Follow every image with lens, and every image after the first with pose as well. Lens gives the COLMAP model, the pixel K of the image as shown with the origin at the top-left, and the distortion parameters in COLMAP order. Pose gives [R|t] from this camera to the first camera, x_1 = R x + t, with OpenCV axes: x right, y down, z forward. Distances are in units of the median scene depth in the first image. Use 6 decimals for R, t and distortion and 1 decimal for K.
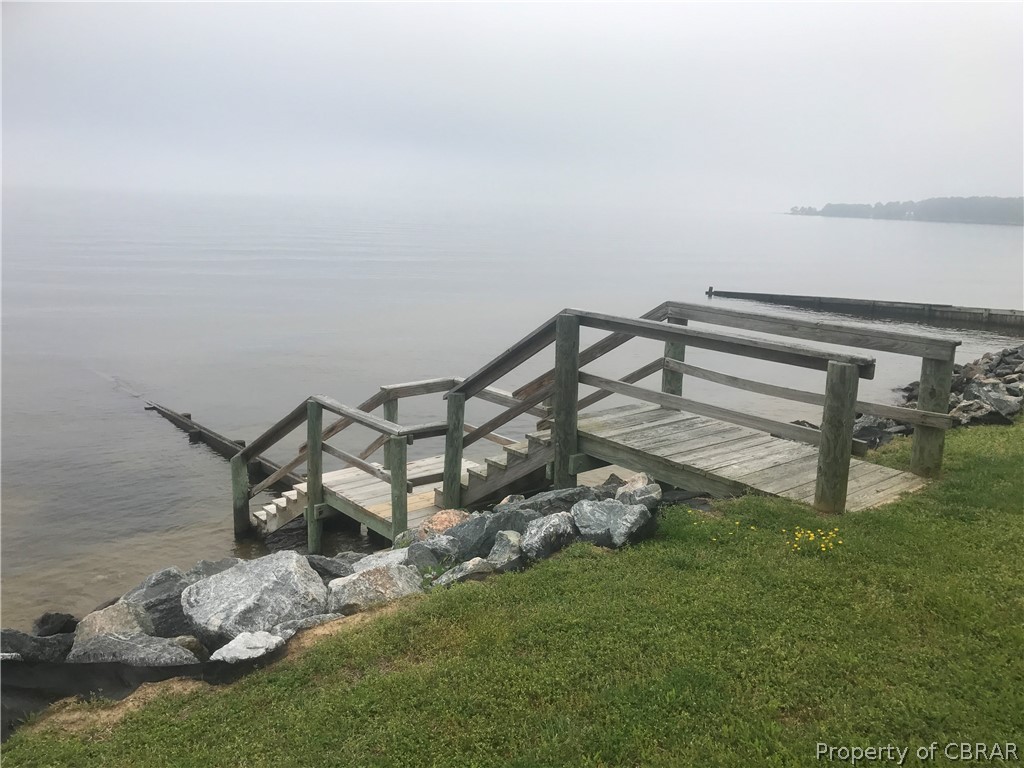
lens RADIAL K [[838.2, 0, 512.0], [0, 838.2, 384.0], [0, 0, 1]] dist [0.078057, -0.110971]
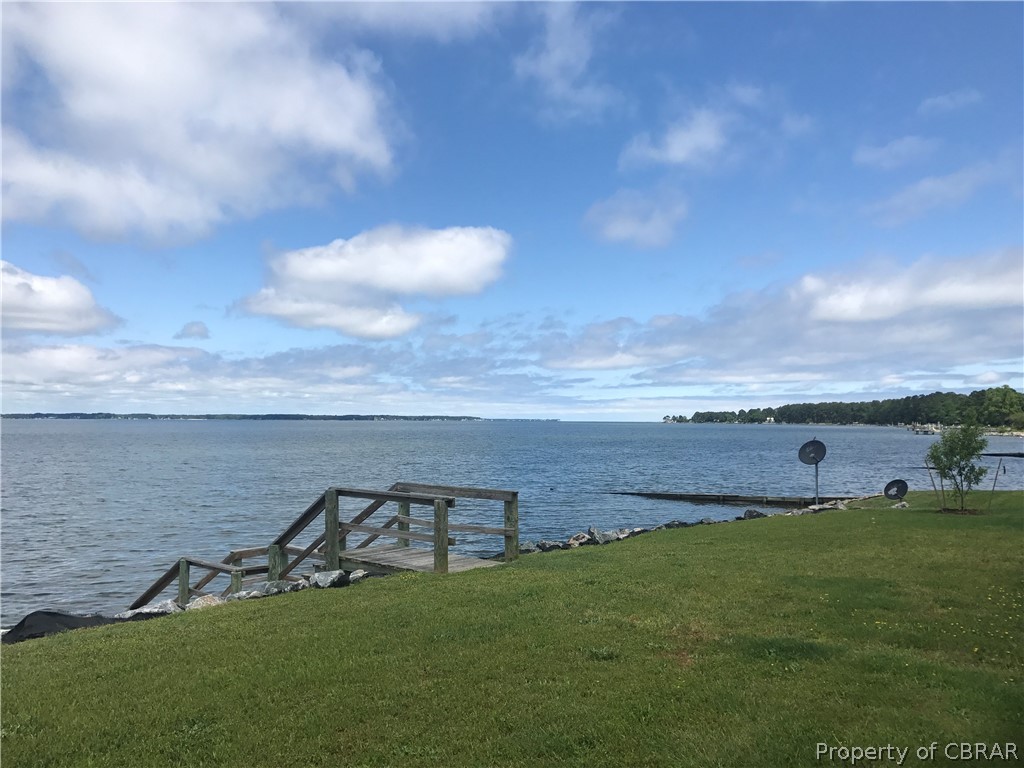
lens RADIAL K [[838.2, 0, 512.0], [0, 838.2, 384.0], [0, 0, 1]] dist [0.078057, -0.110971]
pose [[0.990887, -0.028989, 0.131541, 0.189680], [0.061007, 0.967247, -0.246397, 0.143584], [-0.120090, 0.252177, 0.960201, -0.738507]]
